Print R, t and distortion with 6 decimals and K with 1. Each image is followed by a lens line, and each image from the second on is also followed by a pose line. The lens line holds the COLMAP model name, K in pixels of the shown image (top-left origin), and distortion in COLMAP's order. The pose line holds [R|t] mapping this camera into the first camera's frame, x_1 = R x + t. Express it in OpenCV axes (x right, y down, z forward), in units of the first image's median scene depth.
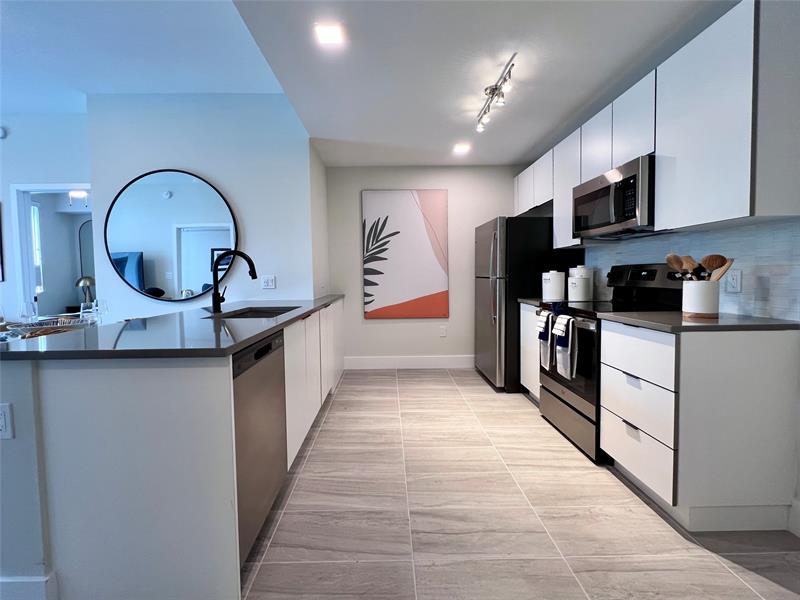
lens RADIAL K [[337.8, 0, 397.9], [0, 337.8, 291.4], [0, 0, 1]] dist [-0.000339, 0.000032]
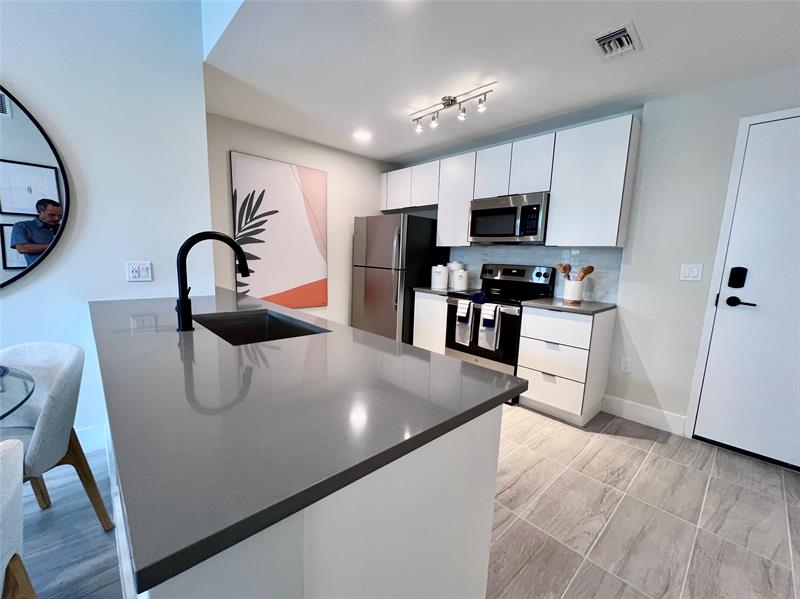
lens RADIAL K [[323.7, 0, 398.8], [0, 323.7, 307.1], [0, 0, 1]] dist [-0.001344, -0.000246]
pose [[0.755009, -0.061513, 0.652823, -0.480503], [-0.012936, 0.993999, 0.108621, -0.038074], [-0.655587, -0.090455, 0.749682, 0.227390]]
